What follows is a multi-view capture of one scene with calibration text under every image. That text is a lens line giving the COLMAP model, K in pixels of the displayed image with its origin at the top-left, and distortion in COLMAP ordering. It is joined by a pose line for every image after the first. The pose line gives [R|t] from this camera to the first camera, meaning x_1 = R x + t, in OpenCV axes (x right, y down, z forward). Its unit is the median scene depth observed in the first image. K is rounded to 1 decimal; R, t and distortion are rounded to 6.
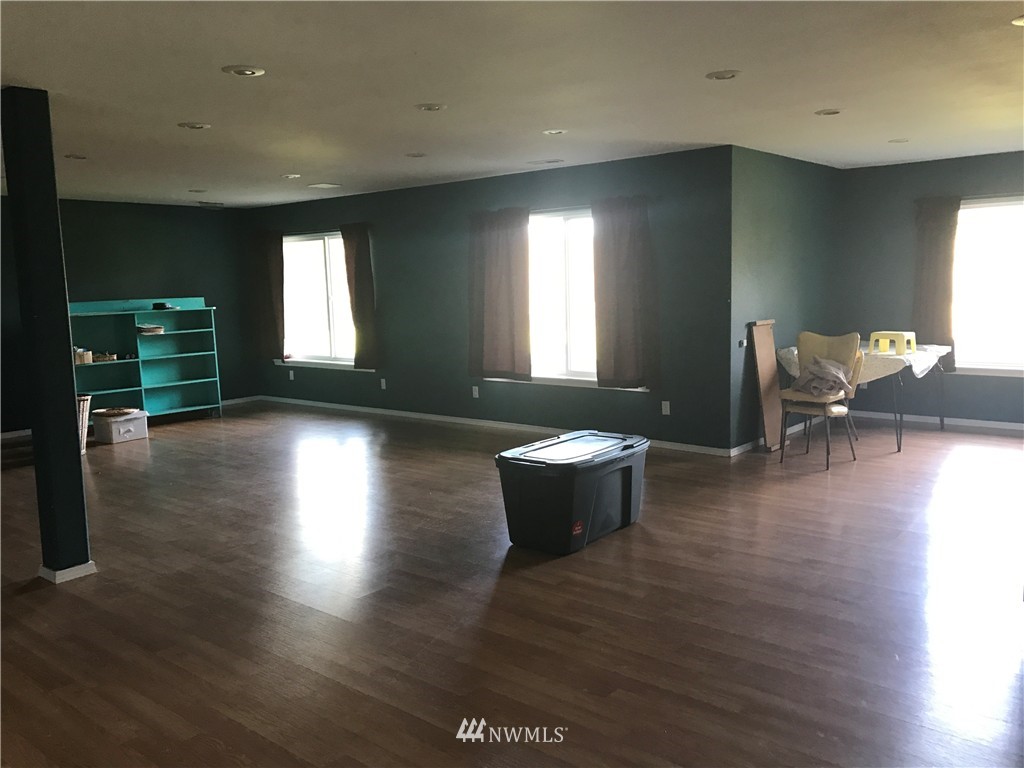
lens RADIAL K [[837.1, 0, 512.0], [0, 837.1, 384.0], [0, 0, 1]] dist [0.067654, -0.131248]
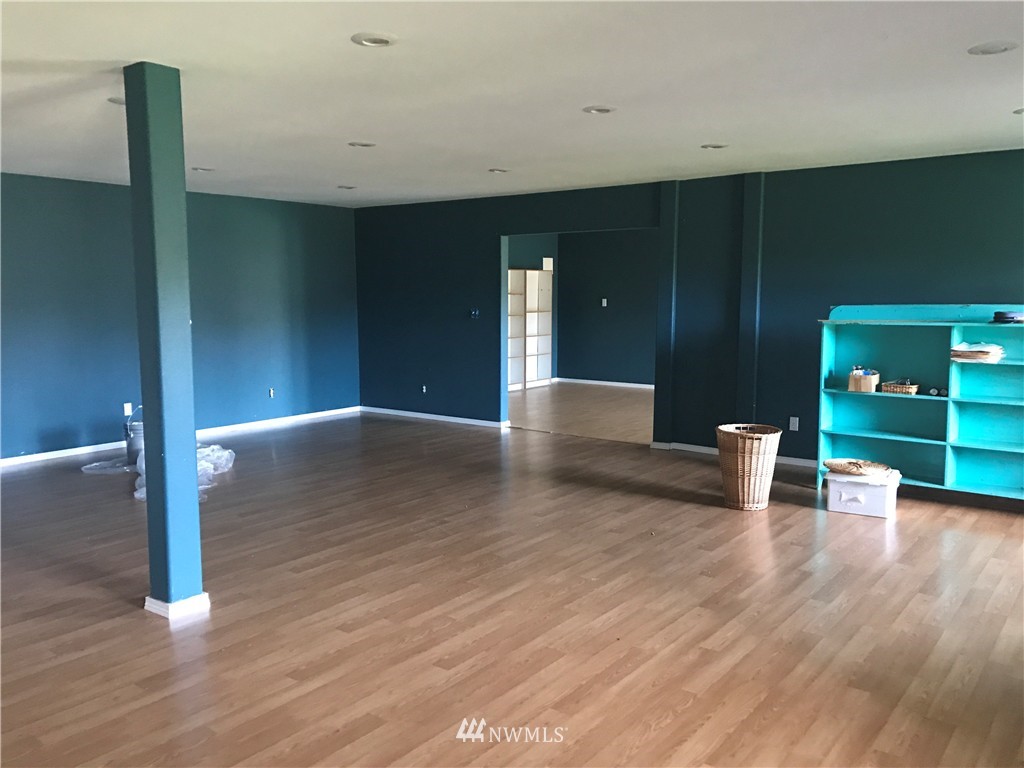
lens RADIAL K [[837.1, 0, 512.0], [0, 837.1, 384.0], [0, 0, 1]] dist [0.067654, -0.131248]
pose [[0.036846, 0.134433, -0.990237, 0.184919], [-0.113195, 0.985094, 0.129523, -0.089606], [0.992889, 0.107317, 0.051513, 0.673540]]
